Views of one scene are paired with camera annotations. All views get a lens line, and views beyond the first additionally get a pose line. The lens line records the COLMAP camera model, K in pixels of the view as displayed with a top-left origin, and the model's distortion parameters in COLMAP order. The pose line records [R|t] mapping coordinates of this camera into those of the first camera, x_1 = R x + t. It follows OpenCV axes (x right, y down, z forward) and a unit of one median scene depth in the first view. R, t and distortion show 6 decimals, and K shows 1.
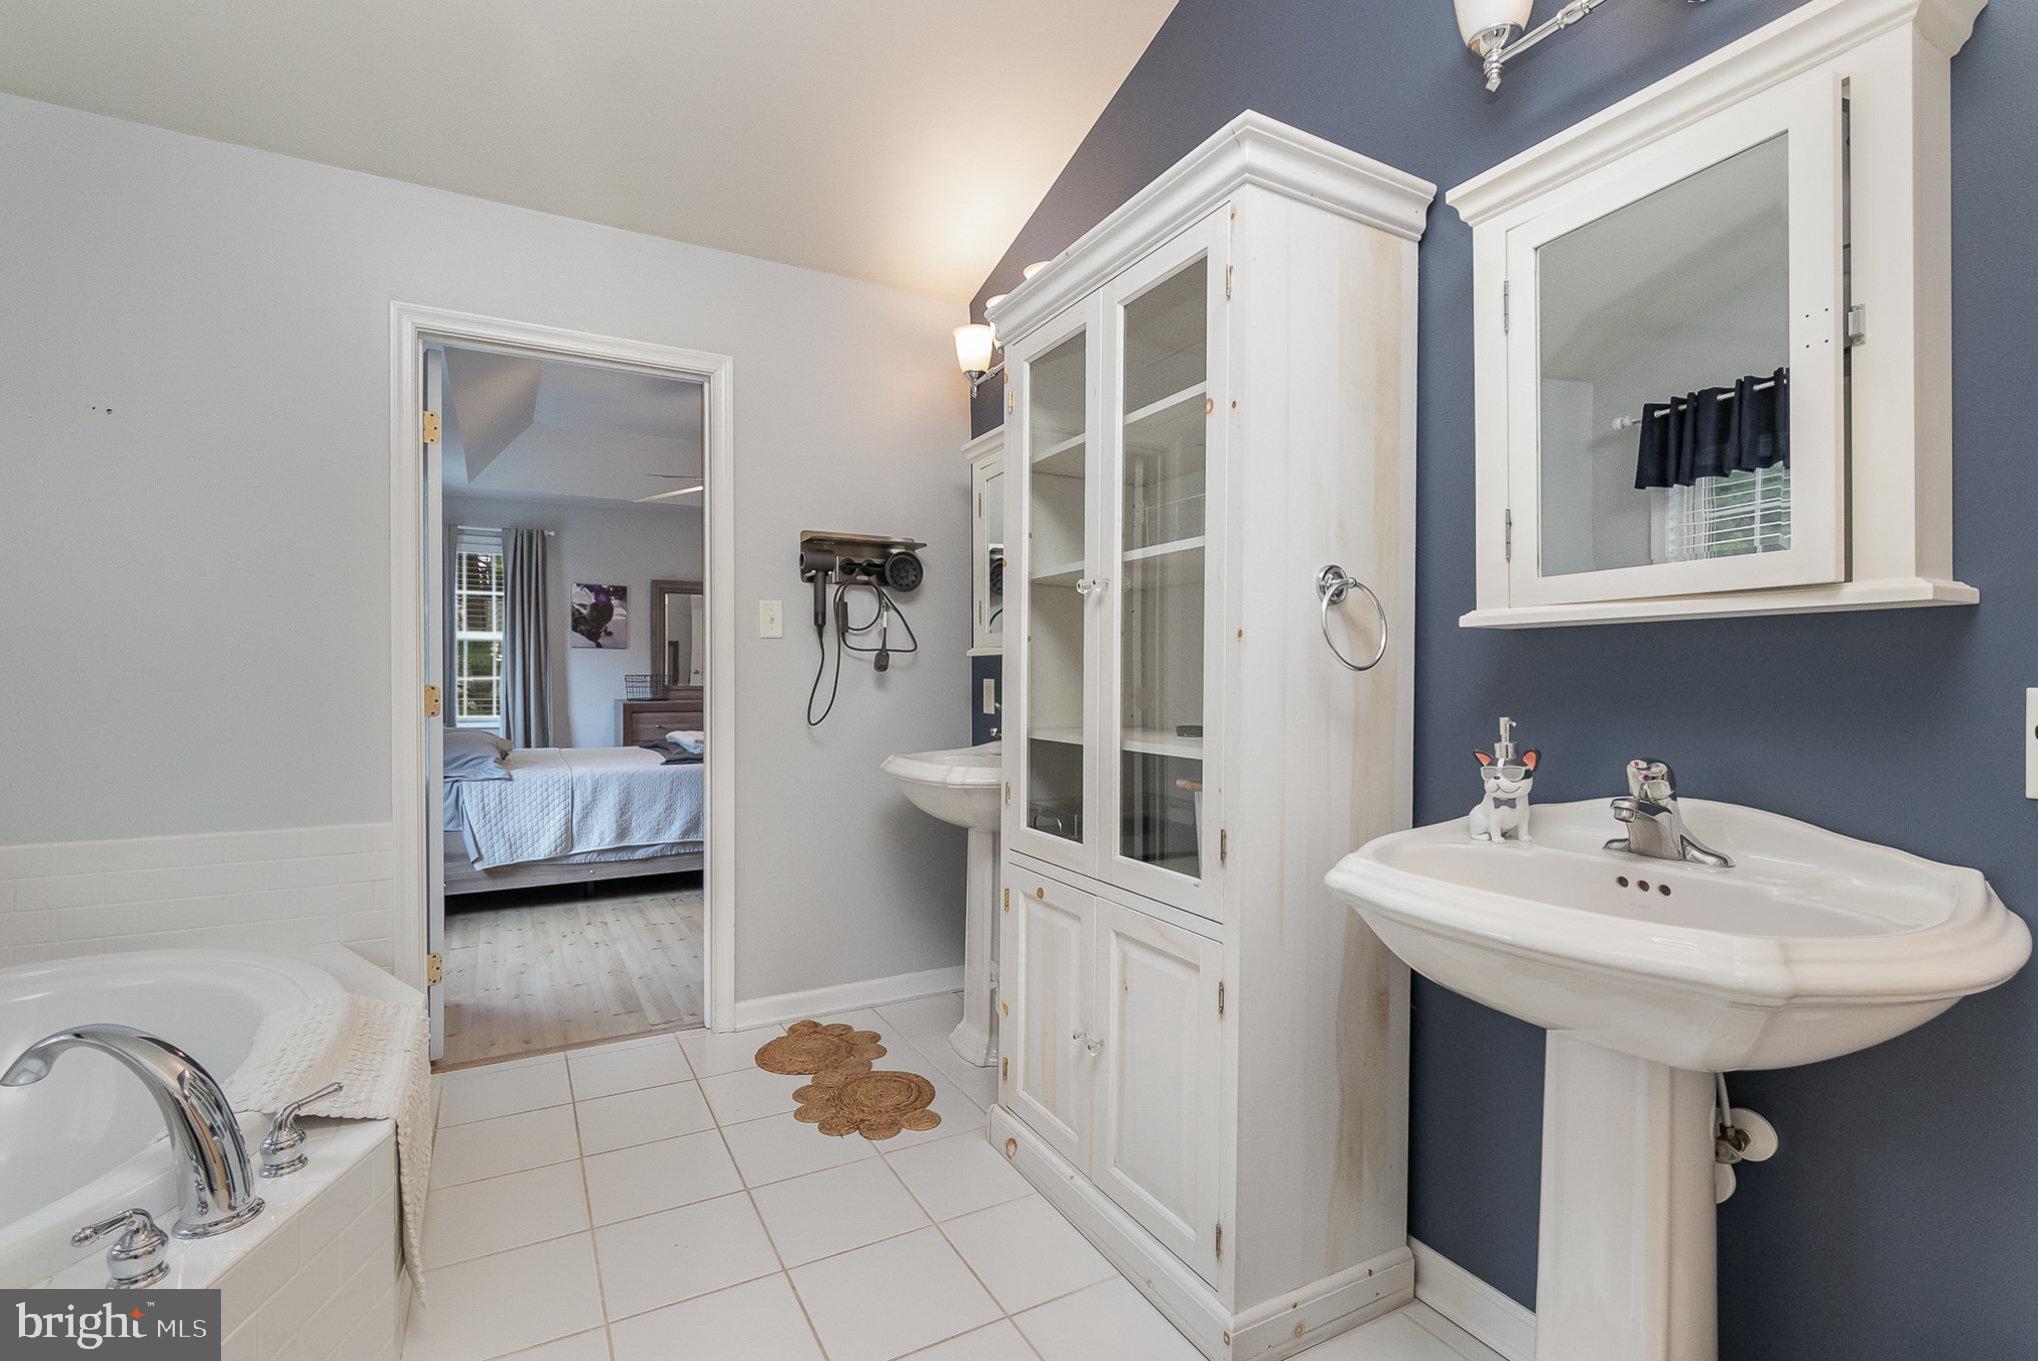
lens RADIAL K [[907.6, 0, 1009.0], [0, 907.6, 679.7], [0, 0, 1]] dist [-0.001893, 0.000079]
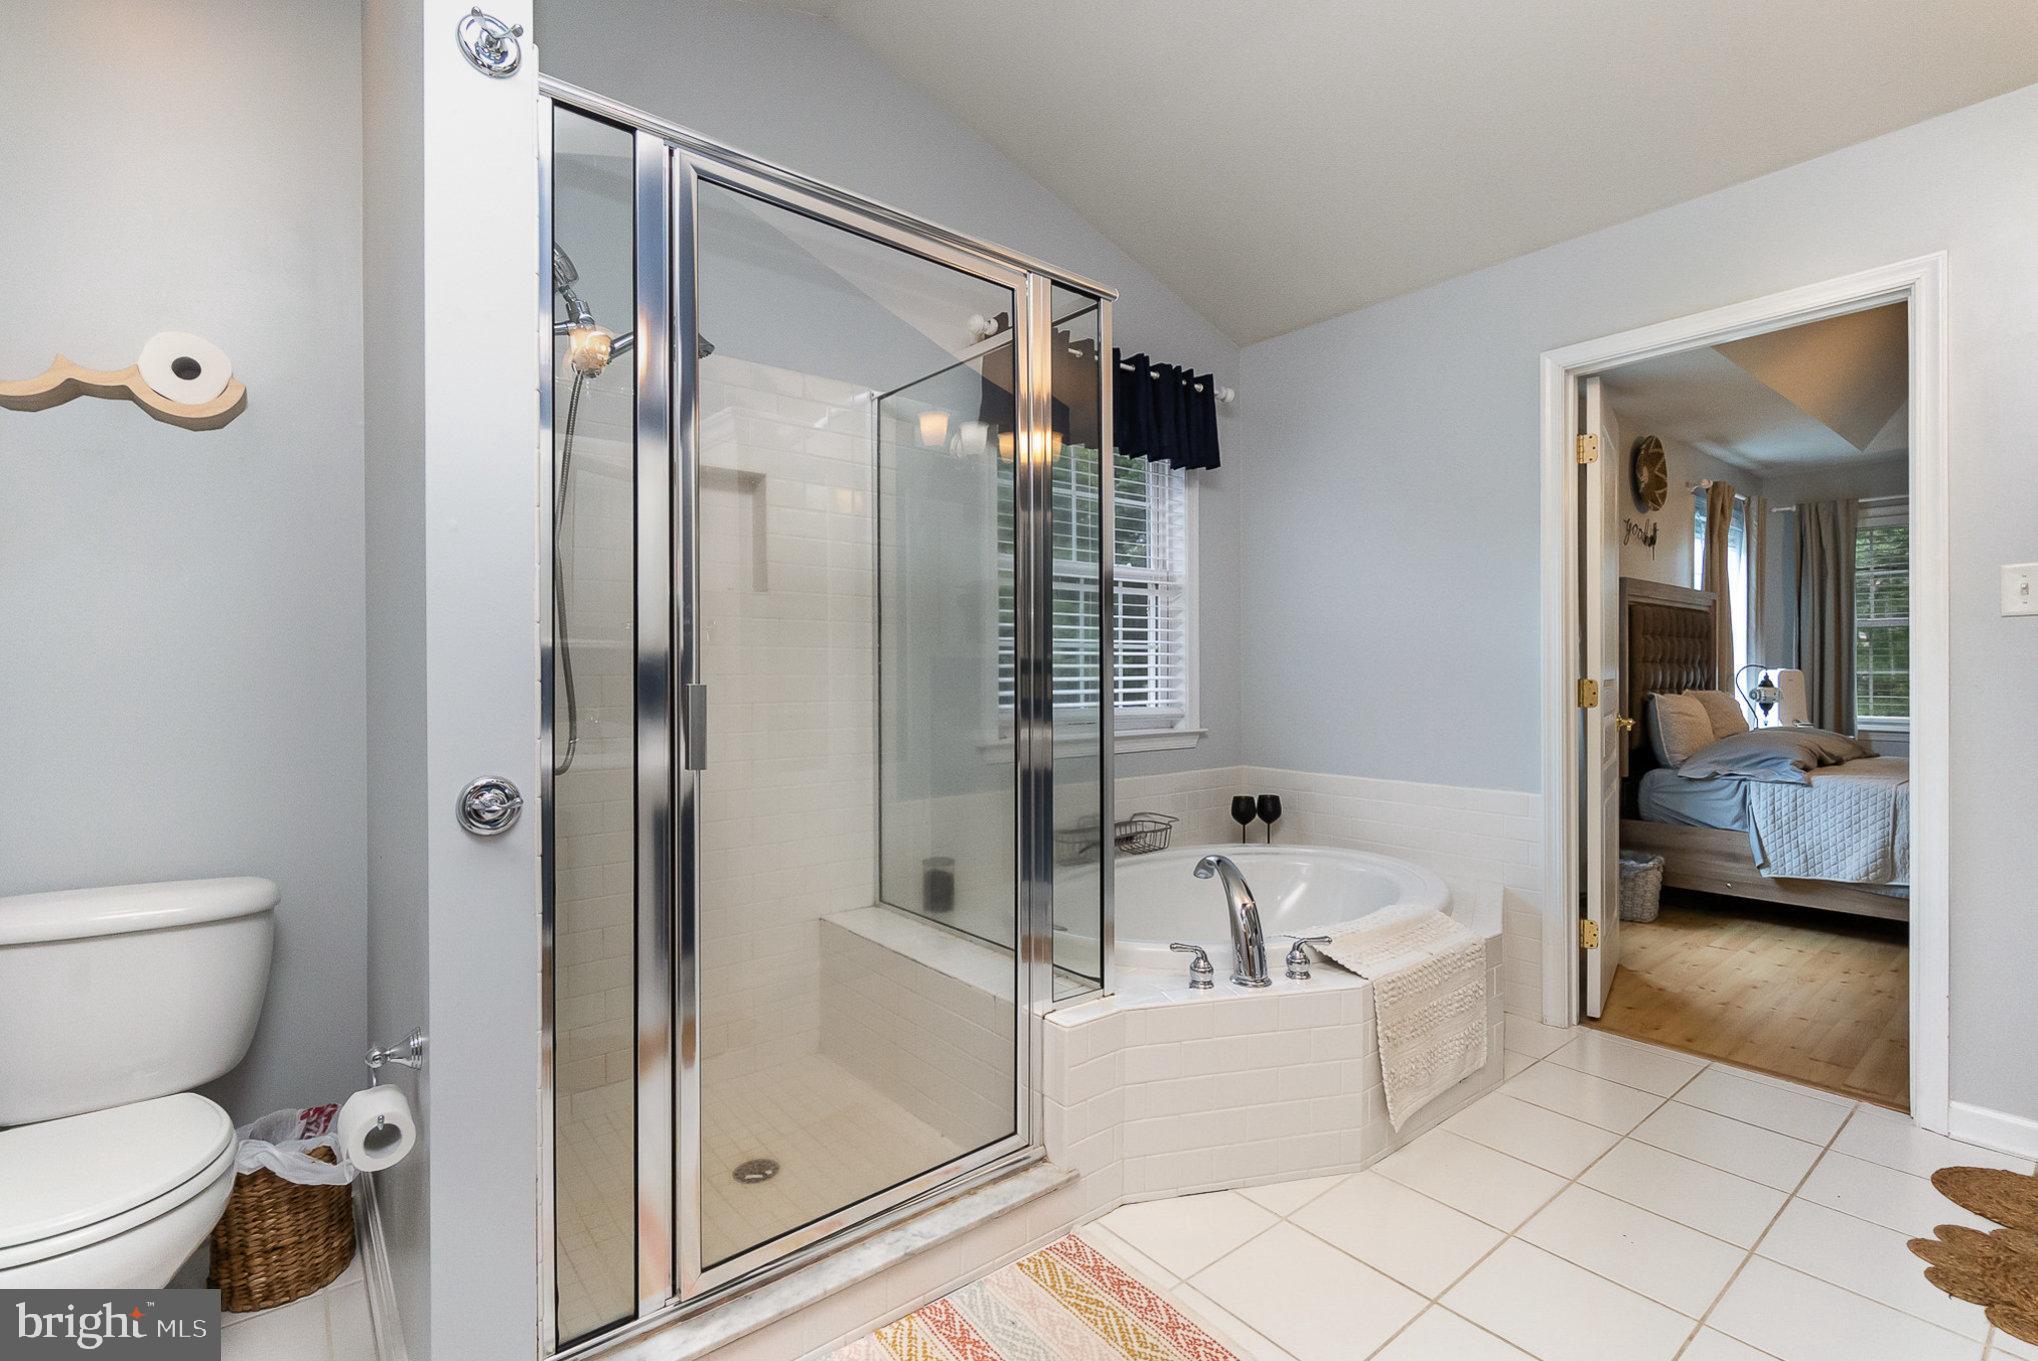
lens RADIAL K [[907.6, 0, 1008.3], [0, 907.6, 677.7], [0, 0, 1]] dist [-0.001893, 0.000079]
pose [[0.176864, 0.004558, -0.984225, 0.203293], [-0.001189, 0.999990, 0.004417, -0.000294], [0.984235, 0.000389, 0.176868, 0.059162]]
